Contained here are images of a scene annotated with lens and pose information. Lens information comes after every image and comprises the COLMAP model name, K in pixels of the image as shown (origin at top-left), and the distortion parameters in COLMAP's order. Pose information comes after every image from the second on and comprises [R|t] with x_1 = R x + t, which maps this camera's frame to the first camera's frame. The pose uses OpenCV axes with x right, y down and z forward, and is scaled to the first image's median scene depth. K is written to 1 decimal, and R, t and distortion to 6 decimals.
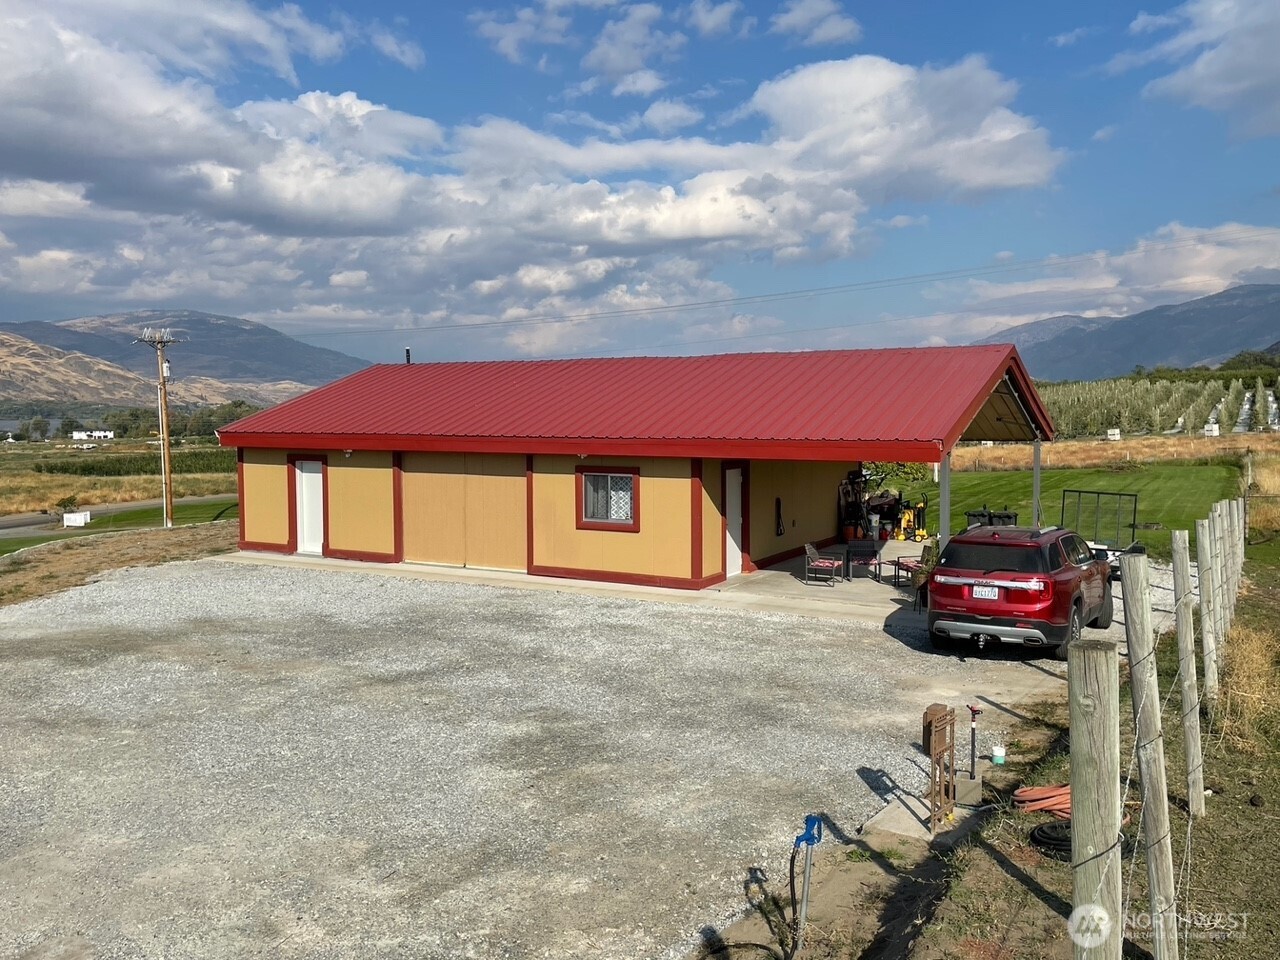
lens RADIAL K [[1051.1, 0, 640.0], [0, 1051.1, 480.0], [0, 0, 1]] dist [0.053985, -0.001855]
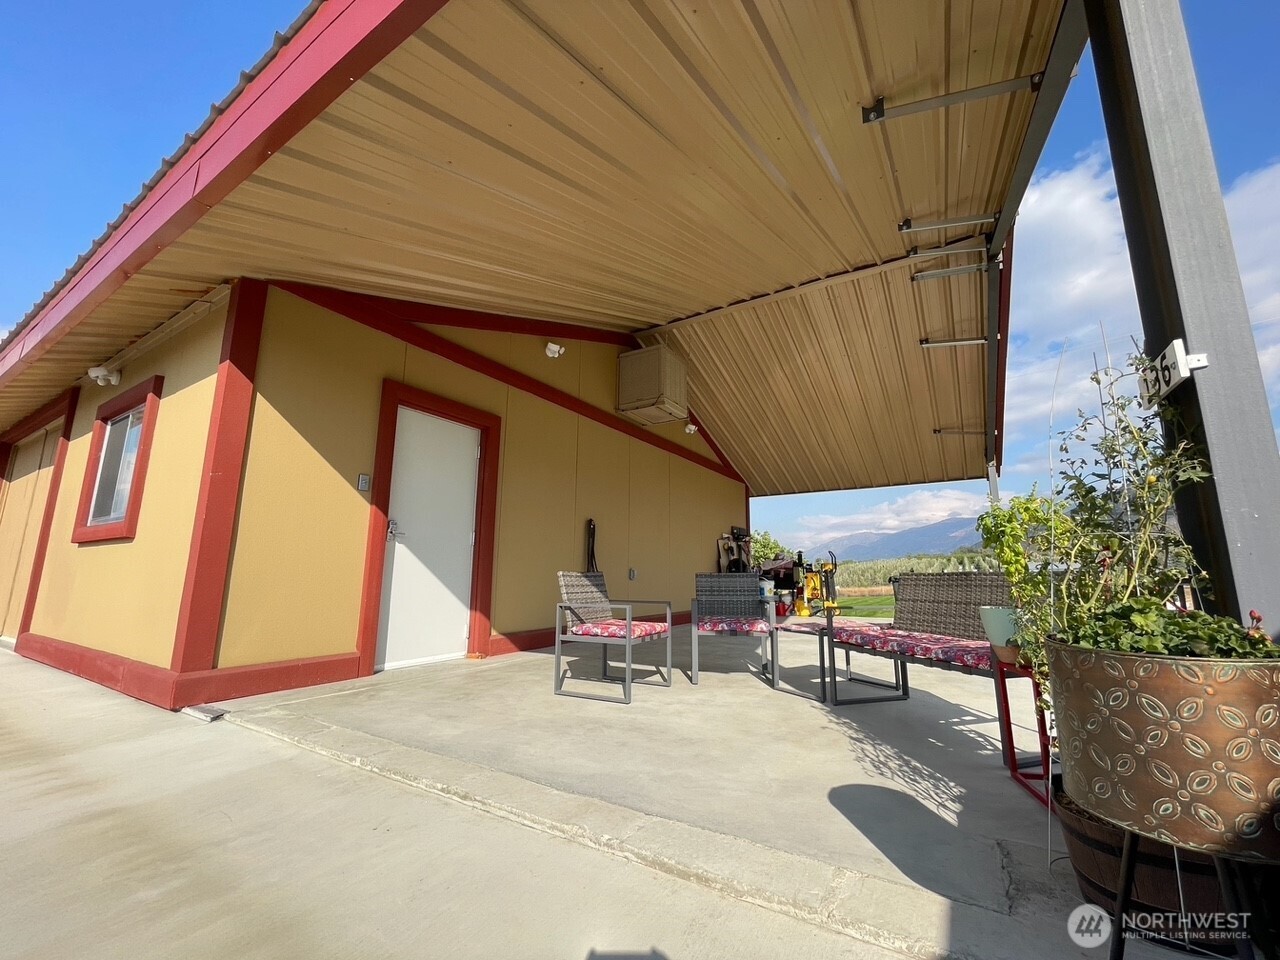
lens RADIAL K [[517.4, 0, 637.4], [0, 517.4, 485.0], [0, 0, 1]] dist [-0.000524, -0.000032]
pose [[0.999391, -0.001484, -0.034857, 0.150204], [-0.006910, 0.970888, -0.239435, 0.058936], [0.034197, 0.239530, 0.970286, 0.655358]]
